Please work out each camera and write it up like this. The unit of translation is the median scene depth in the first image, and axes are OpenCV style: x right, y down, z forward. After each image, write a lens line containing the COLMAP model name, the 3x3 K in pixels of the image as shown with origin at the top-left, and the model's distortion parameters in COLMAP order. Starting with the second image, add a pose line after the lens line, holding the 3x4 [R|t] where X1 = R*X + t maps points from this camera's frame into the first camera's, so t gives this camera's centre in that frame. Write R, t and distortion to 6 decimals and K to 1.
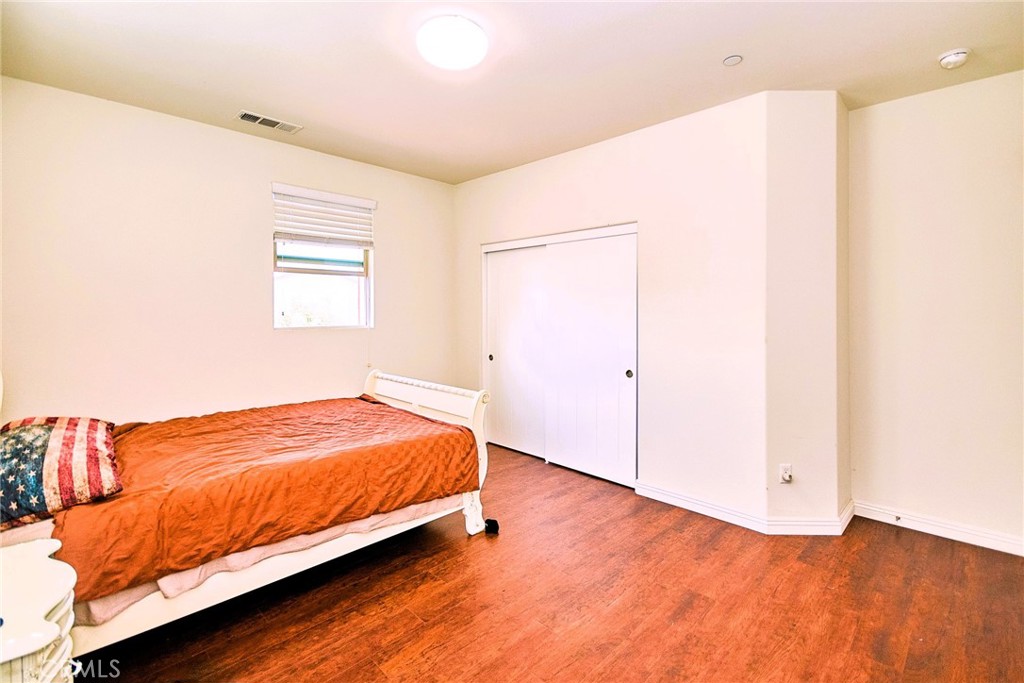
lens RADIAL K [[474.5, 0, 512.9], [0, 474.5, 297.2], [0, 0, 1]] dist [0.001173, 0.000018]
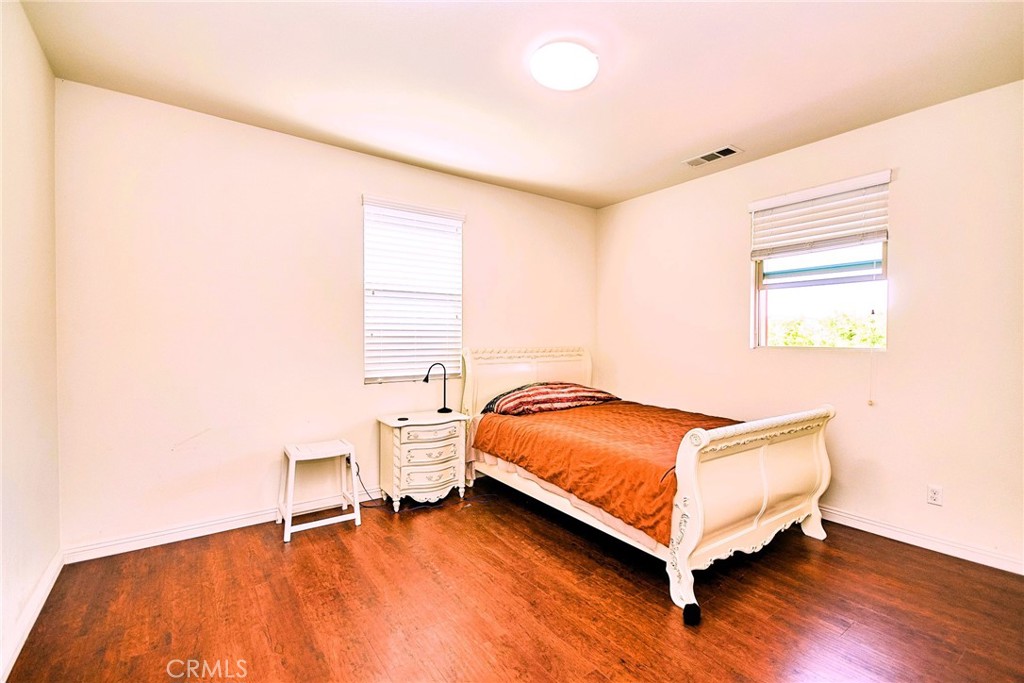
lens RADIAL K [[442.3, 0, 512.0], [0, 442.3, 341.5], [0, 0, 1]] dist [0.000021, 0.000100]
pose [[-0.180913, 0.004776, -0.983487, 0.842668], [0.020735, 0.999784, 0.001041, 0.070251], [0.983280, -0.020204, -0.180973, 1.070678]]
